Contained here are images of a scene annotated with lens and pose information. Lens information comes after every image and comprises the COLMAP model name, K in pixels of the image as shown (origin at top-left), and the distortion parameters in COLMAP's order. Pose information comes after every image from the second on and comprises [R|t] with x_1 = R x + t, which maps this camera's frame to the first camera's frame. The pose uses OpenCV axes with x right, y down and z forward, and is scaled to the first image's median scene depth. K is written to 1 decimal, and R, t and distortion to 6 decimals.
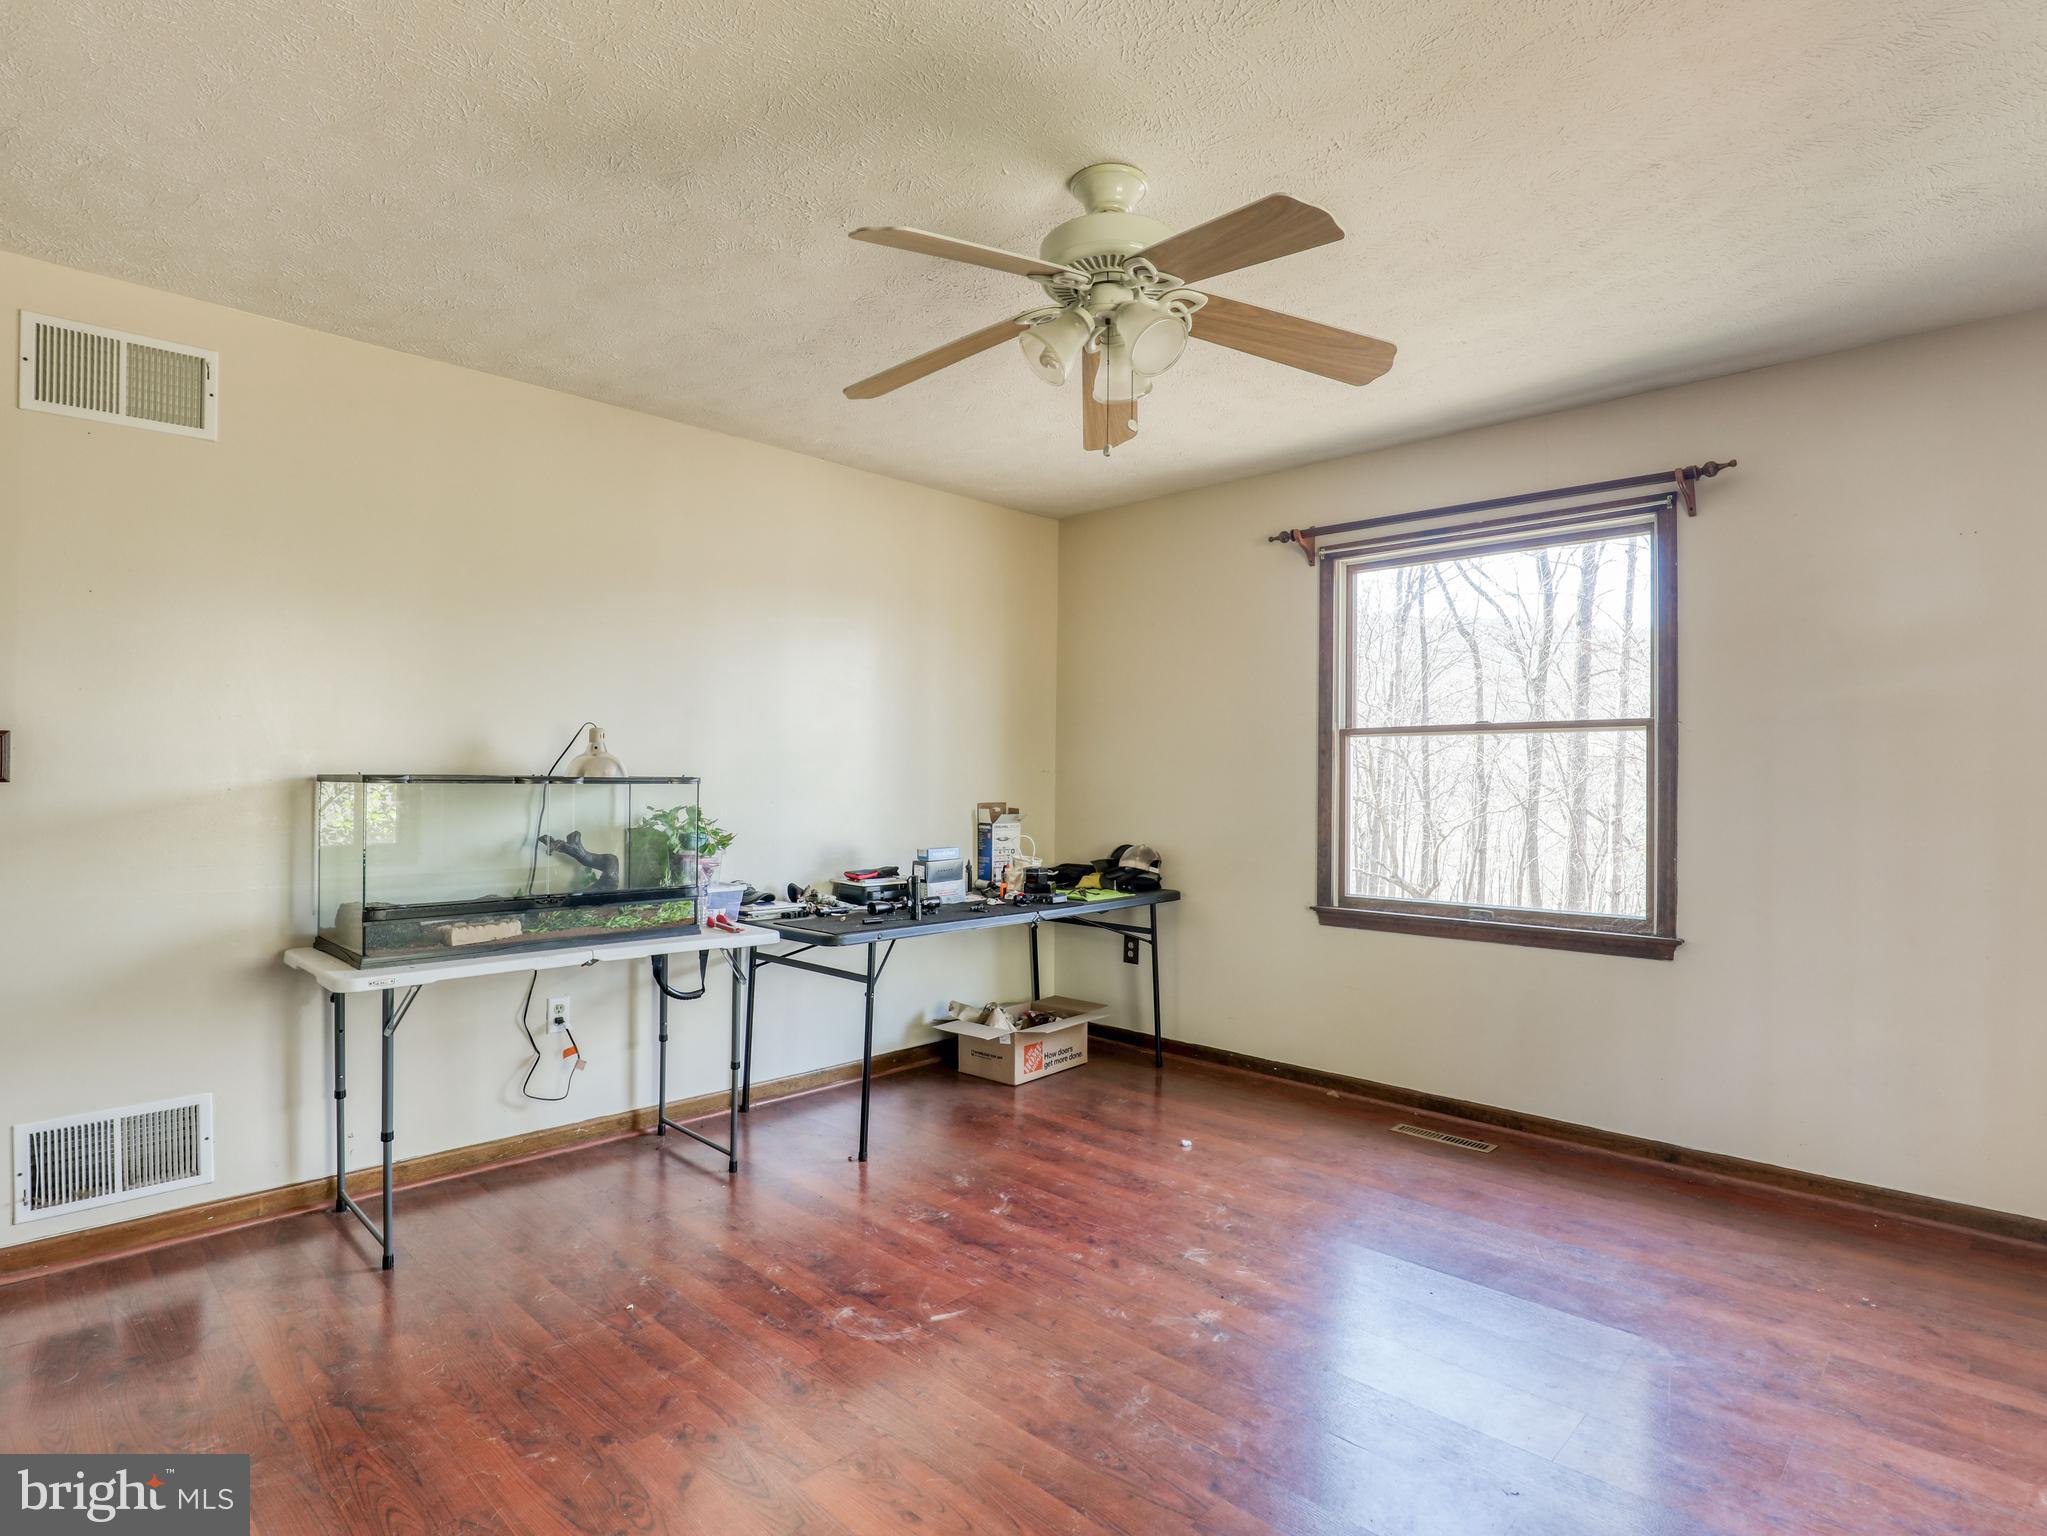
lens RADIAL K [[1107.6, 0, 1032.2], [0, 1107.6, 765.5], [0, 0, 1]] dist [-0.018333, -0.000172]
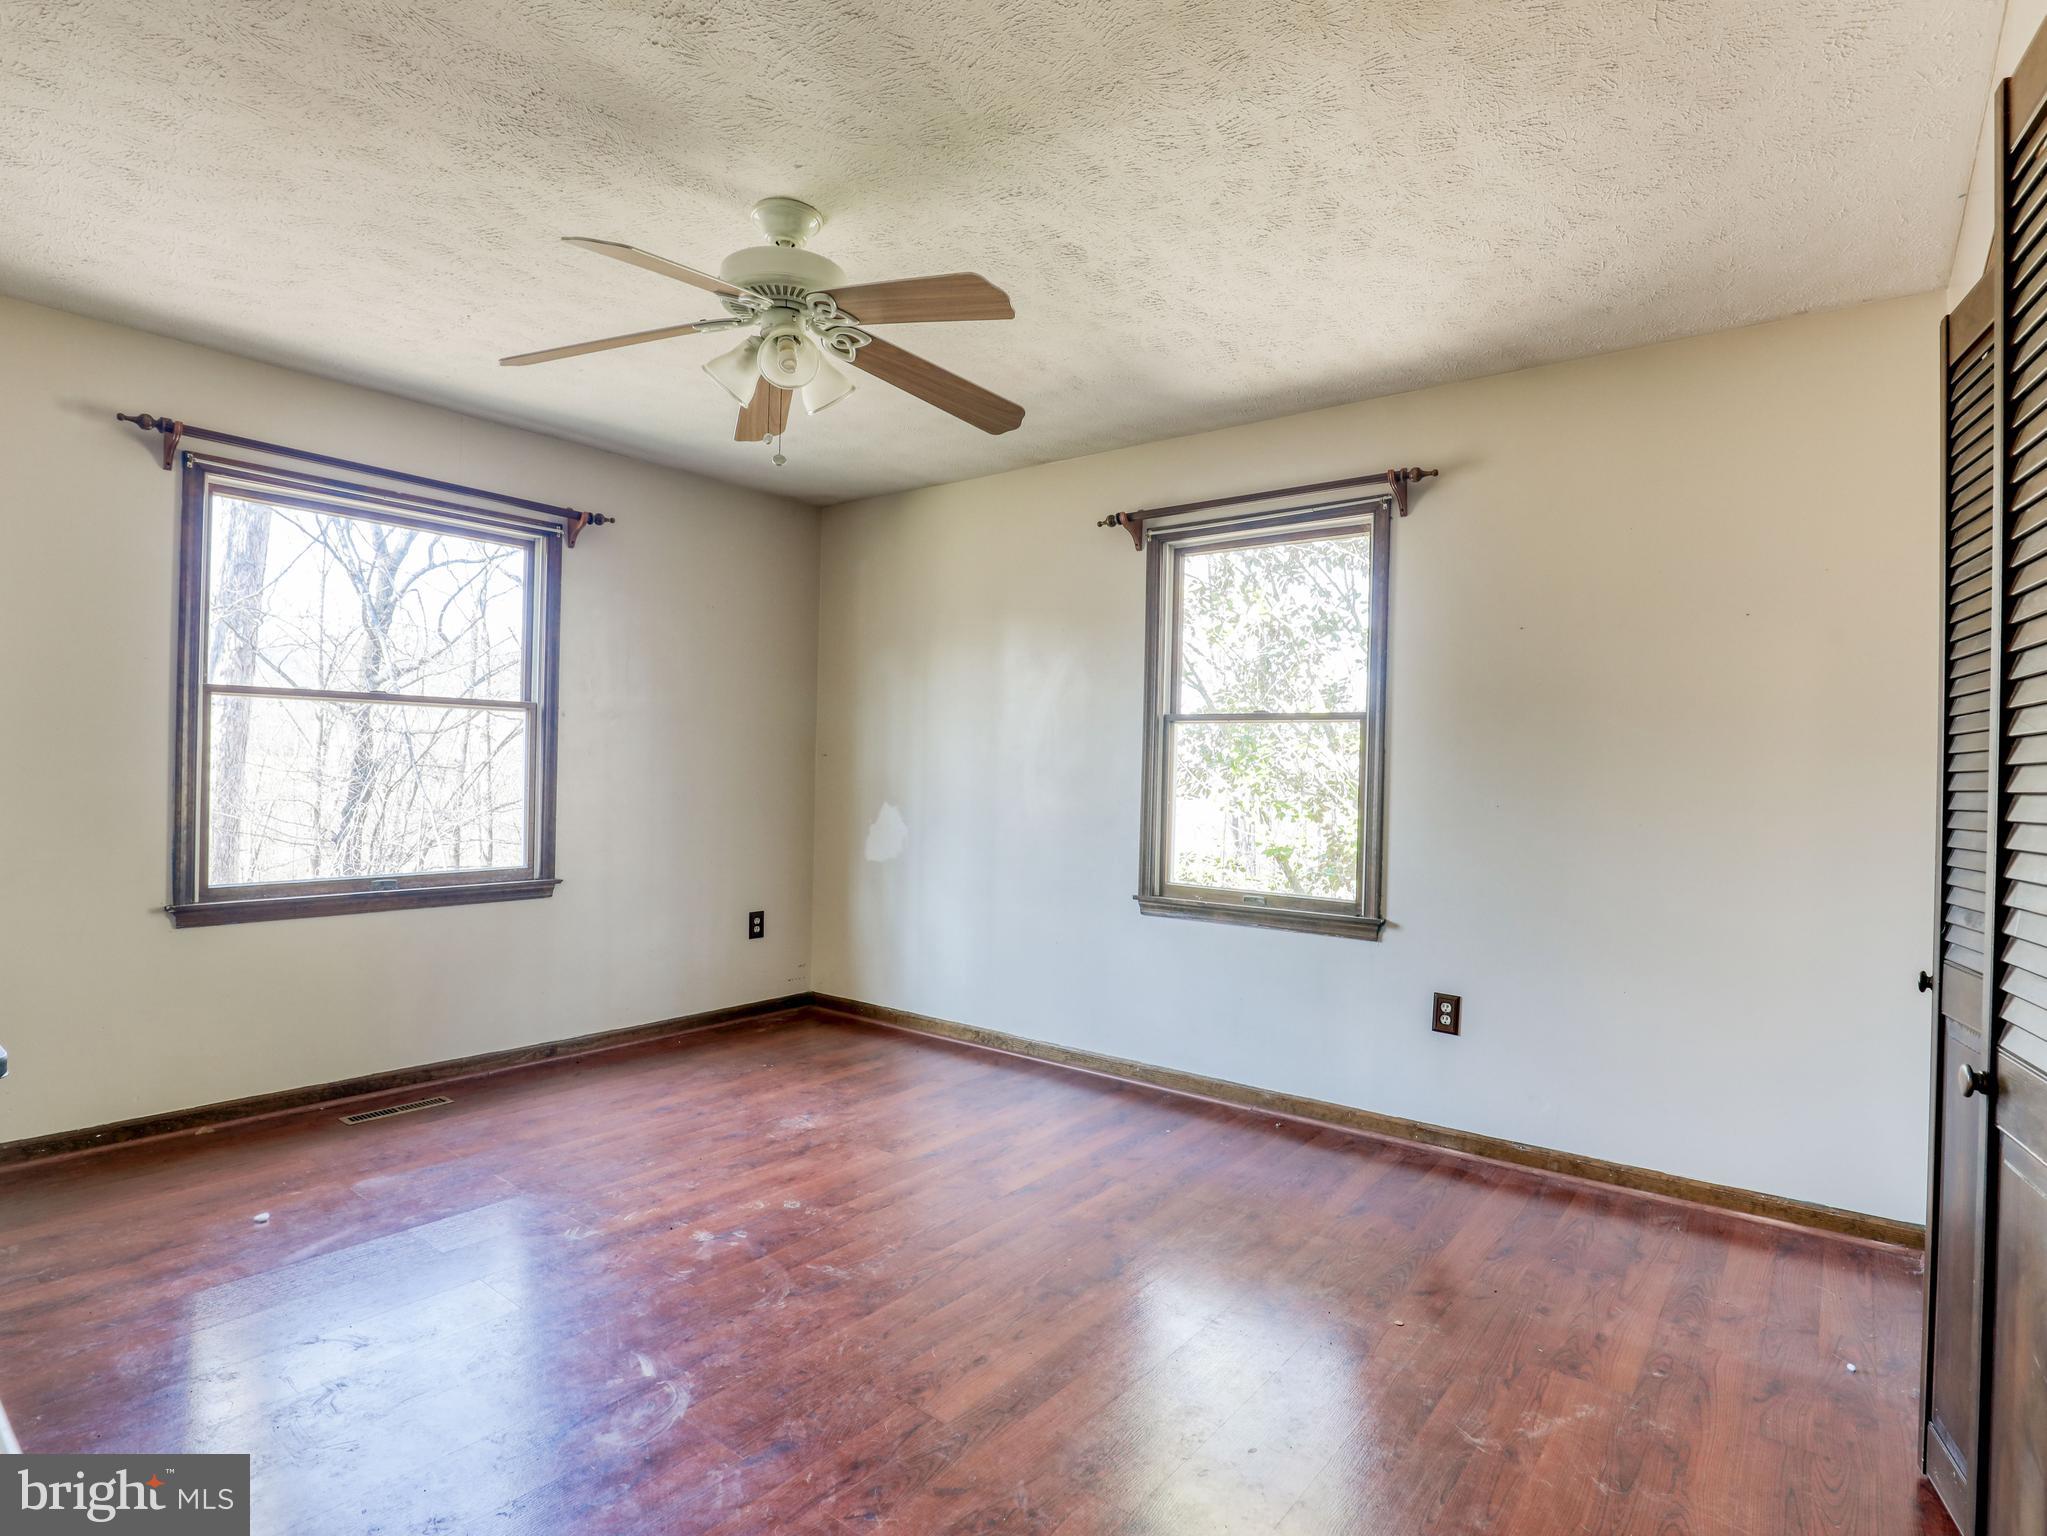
lens RADIAL K [[1107.6, 0, 1024.5], [0, 1107.6, 770.0], [0, 0, 1]] dist [-0.018333, -0.000172]
pose [[-0.118040, -0.009728, 0.992961, -0.708032], [-0.033702, 0.999415, 0.005784, 0.006401], [-0.992437, -0.032782, -0.118299, 0.592167]]
